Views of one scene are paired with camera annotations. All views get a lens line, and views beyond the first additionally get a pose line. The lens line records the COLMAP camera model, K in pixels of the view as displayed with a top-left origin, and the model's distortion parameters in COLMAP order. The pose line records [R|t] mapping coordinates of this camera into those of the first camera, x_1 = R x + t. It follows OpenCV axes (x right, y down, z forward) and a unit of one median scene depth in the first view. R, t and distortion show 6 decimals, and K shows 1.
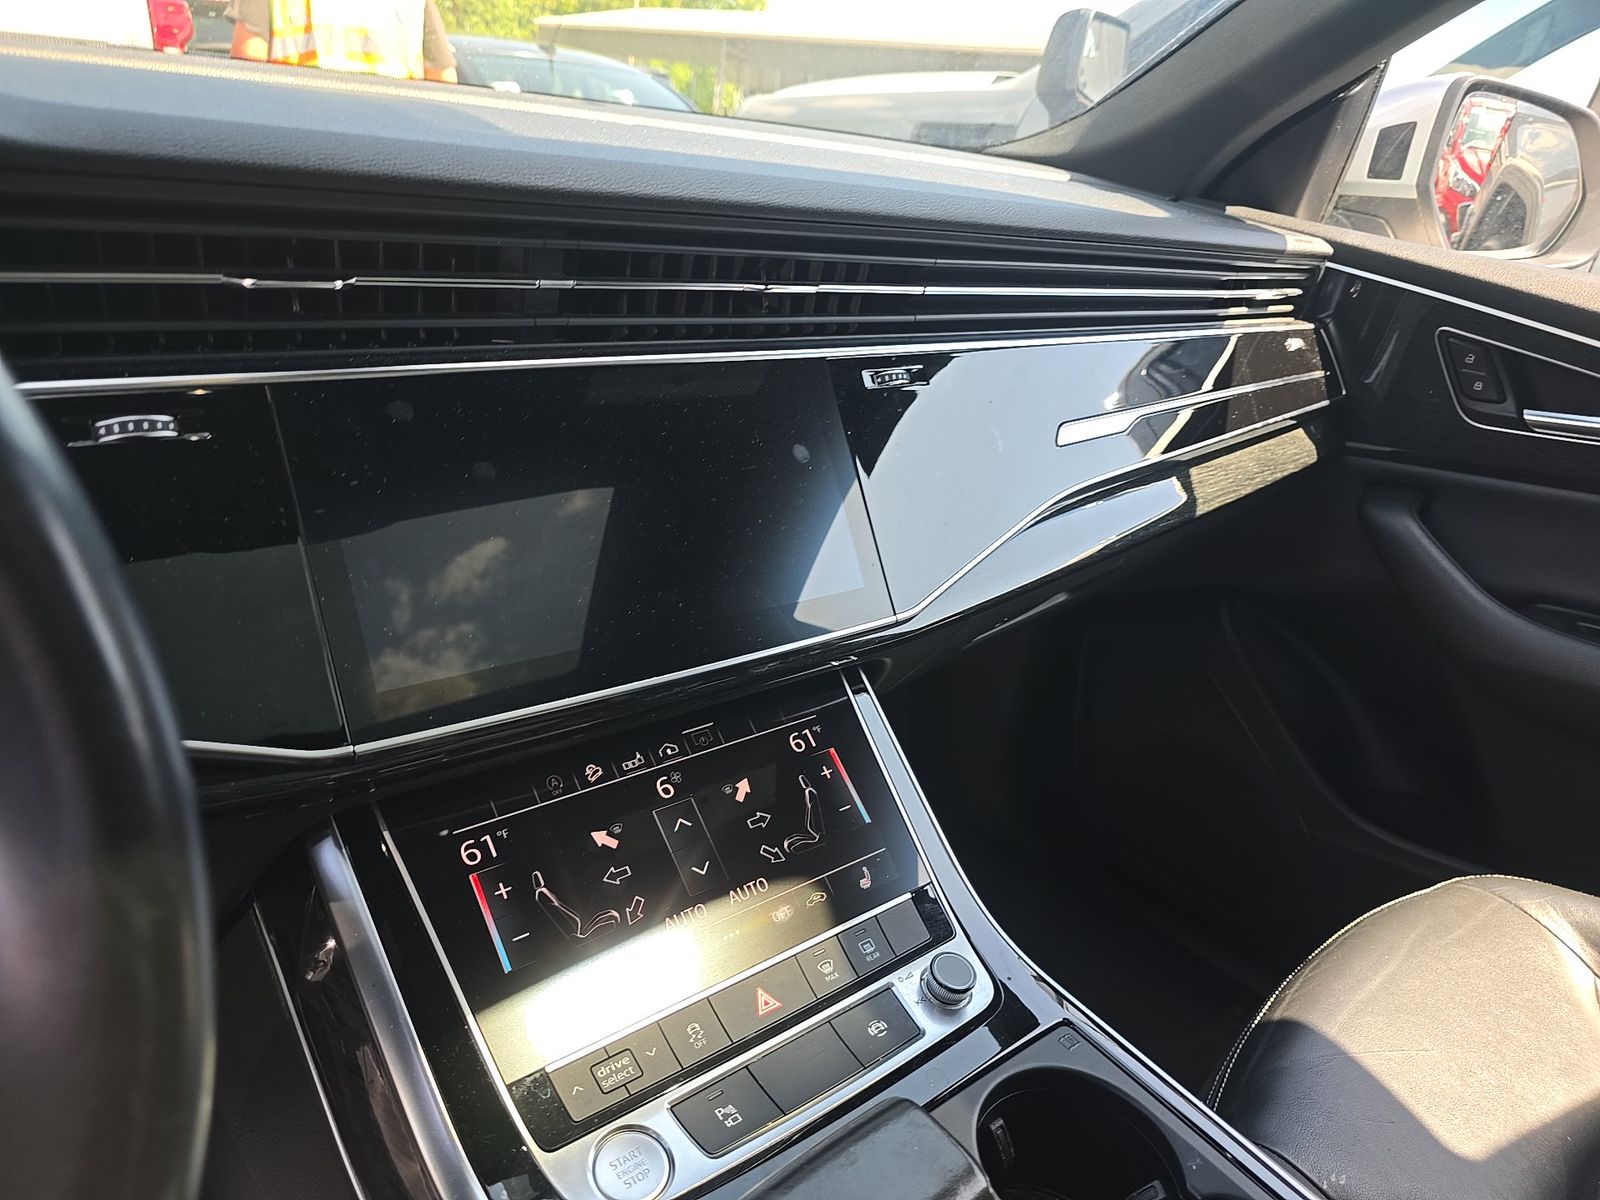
lens RADIAL K [[1063.9, 0, 793.2], [0, 1063.9, 588.6], [0, 0, 1]] dist [0.009398, -0.015263]
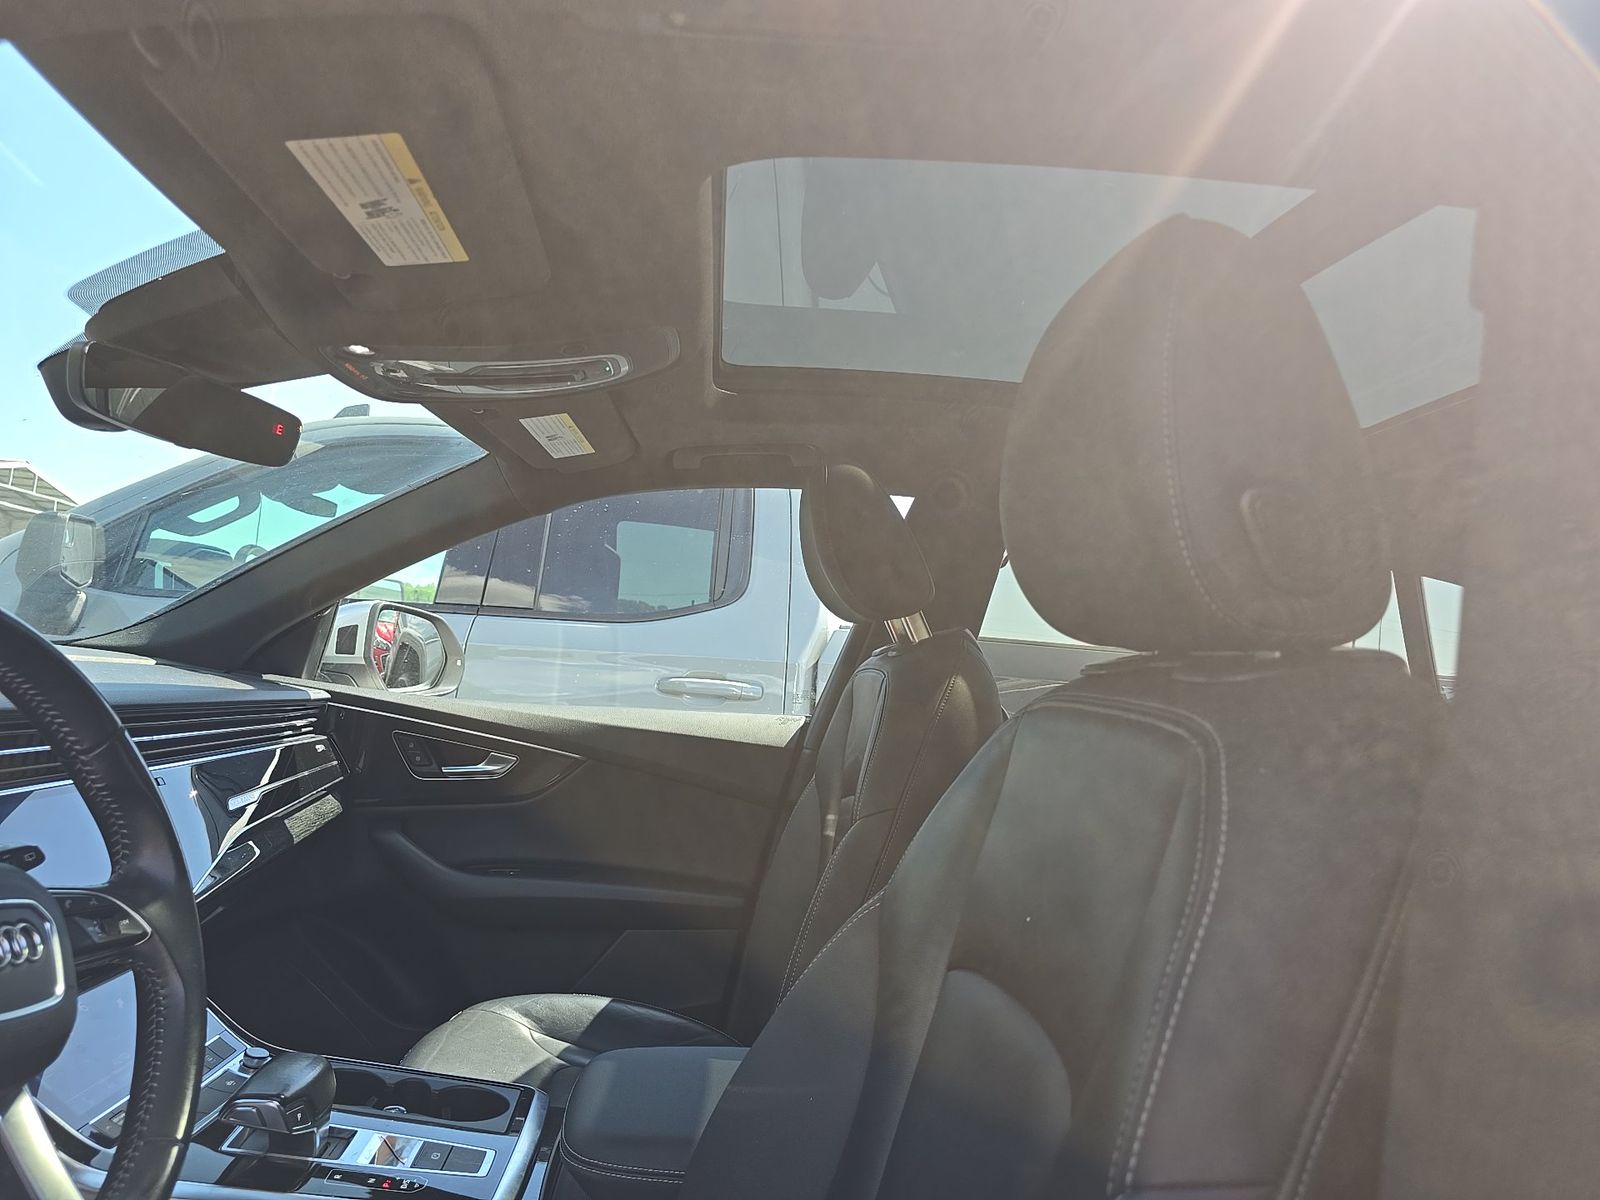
lens RADIAL K [[1063.9, 0, 811.9], [0, 1063.9, 596.7], [0, 0, 1]] dist [0.009398, -0.015263]
pose [[0.596448, 0.002457, 0.802648, -0.447236], [0.291514, 0.931048, -0.219475, 0.158084], [-0.747843, 0.364889, 0.554605, -0.662140]]
